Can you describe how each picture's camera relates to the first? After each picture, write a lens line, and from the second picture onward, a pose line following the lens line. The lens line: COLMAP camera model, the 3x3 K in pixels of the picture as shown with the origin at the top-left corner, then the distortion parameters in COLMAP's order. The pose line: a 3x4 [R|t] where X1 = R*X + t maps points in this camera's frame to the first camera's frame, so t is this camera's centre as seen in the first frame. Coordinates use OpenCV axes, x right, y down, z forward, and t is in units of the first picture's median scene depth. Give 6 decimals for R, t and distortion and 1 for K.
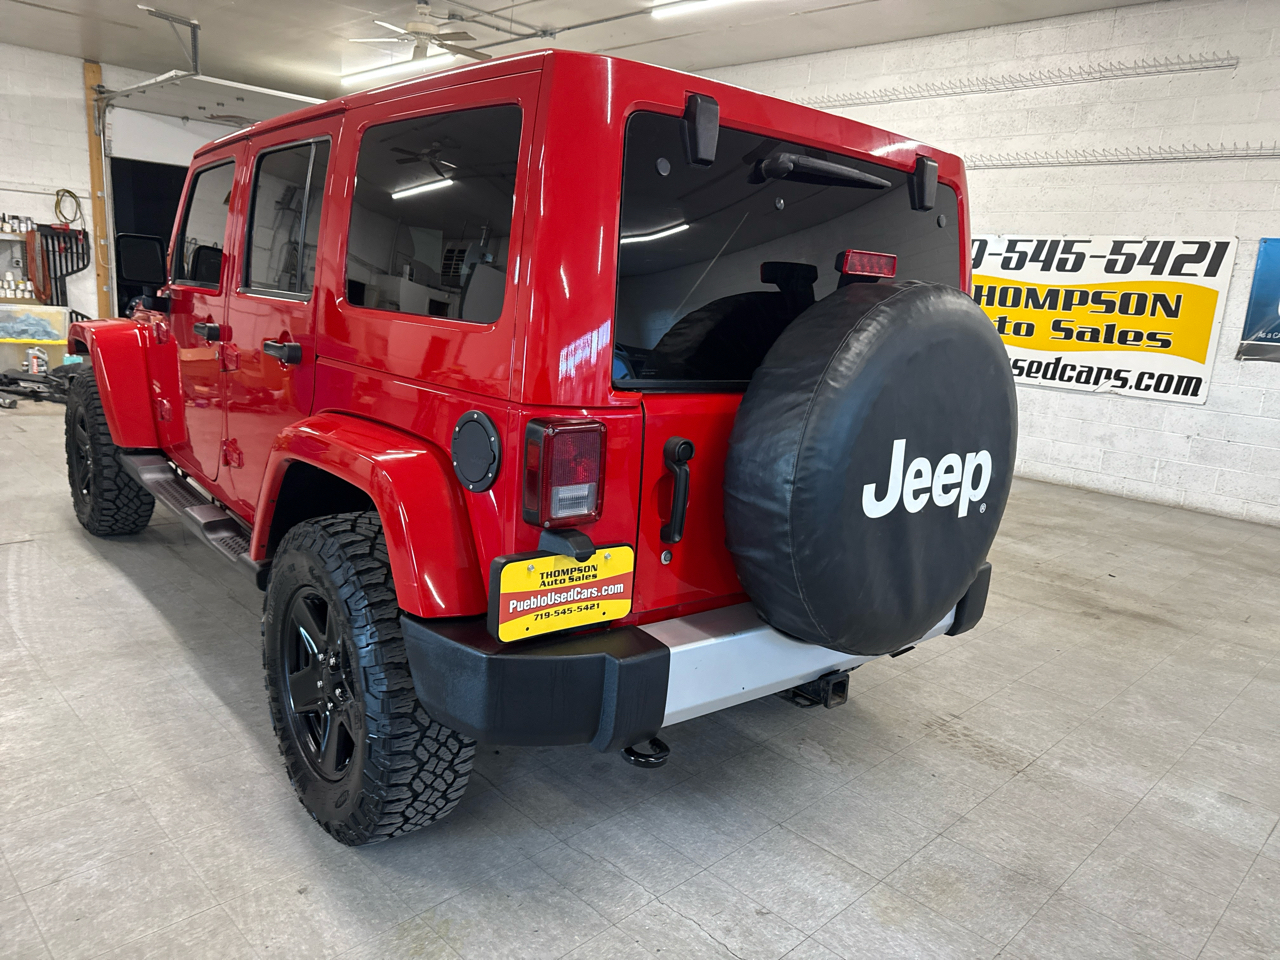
lens RADIAL K [[906.5, 0, 642.4], [0, 906.5, 482.0], [0, 0, 1]] dist [0.009992, -0.008423]
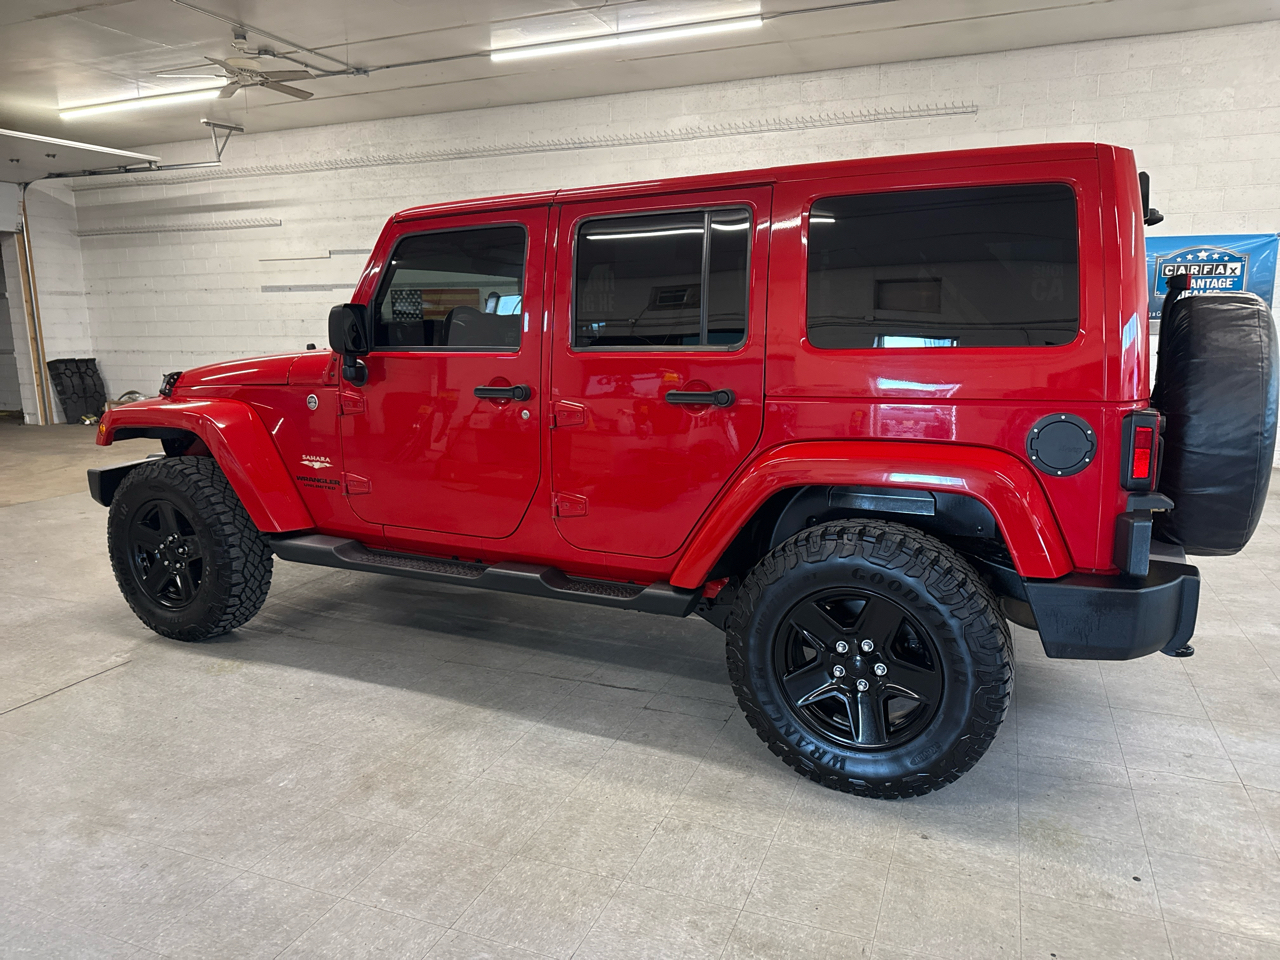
lens RADIAL K [[897.2, 0, 639.1], [0, 897.2, 480.9], [0, 0, 1]] dist [0.010121, -0.007231]
pose [[0.916679, -0.149005, 0.370807, -0.321490], [0.156096, 0.987681, 0.011002, -0.024064], [-0.367878, 0.047796, 0.928645, 0.007276]]
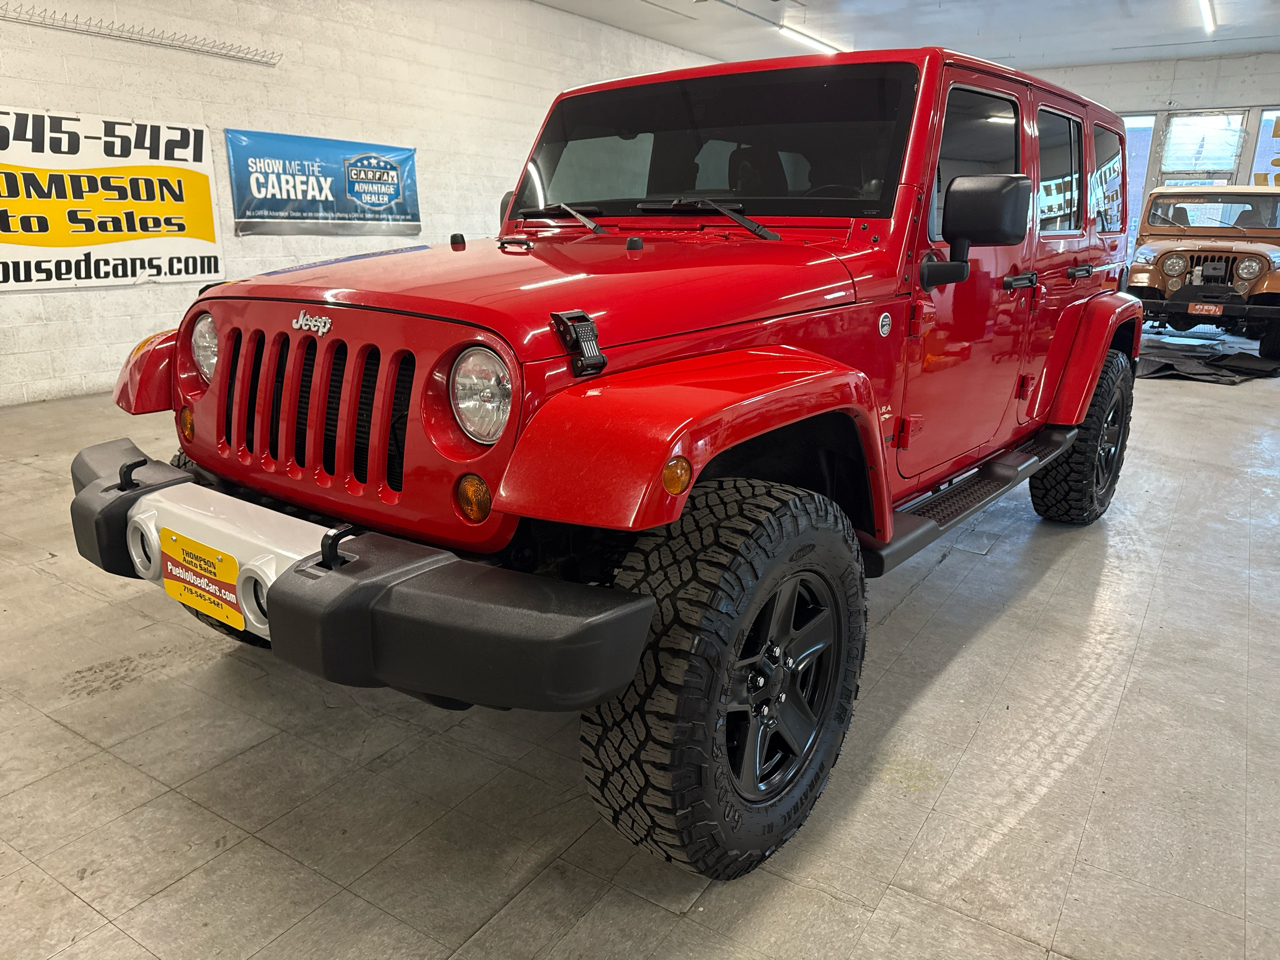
lens RADIAL K [[906.5, 0, 642.4], [0, 906.5, 482.0], [0, 0, 1]] dist [0.009992, -0.008423]
pose [[-0.205979, -0.336555, 0.918860, -0.606454], [0.182576, 0.909289, 0.373977, -0.181262], [-0.961373, 0.244793, -0.125848, 0.694570]]
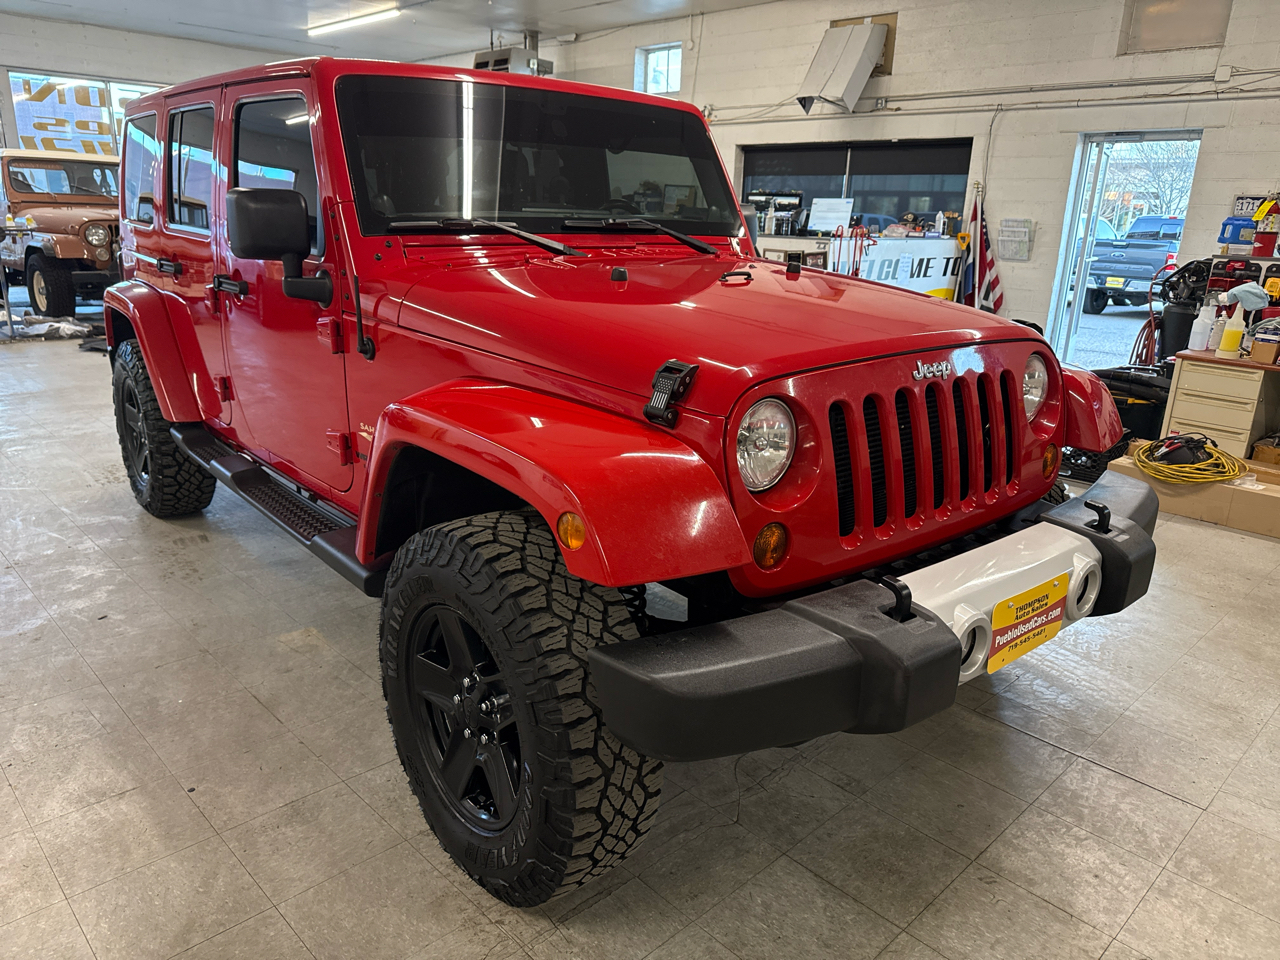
lens RADIAL K [[912.0, 0, 641.5], [0, 912.0, 479.0], [0, 0, 1]] dist [0.004901, -0.004496]
pose [[-0.994755, -0.101731, -0.010636, -0.228341], [-0.094227, 0.870965, 0.482226, -0.239267], [-0.039793, 0.480699, -0.875982, 1.012565]]
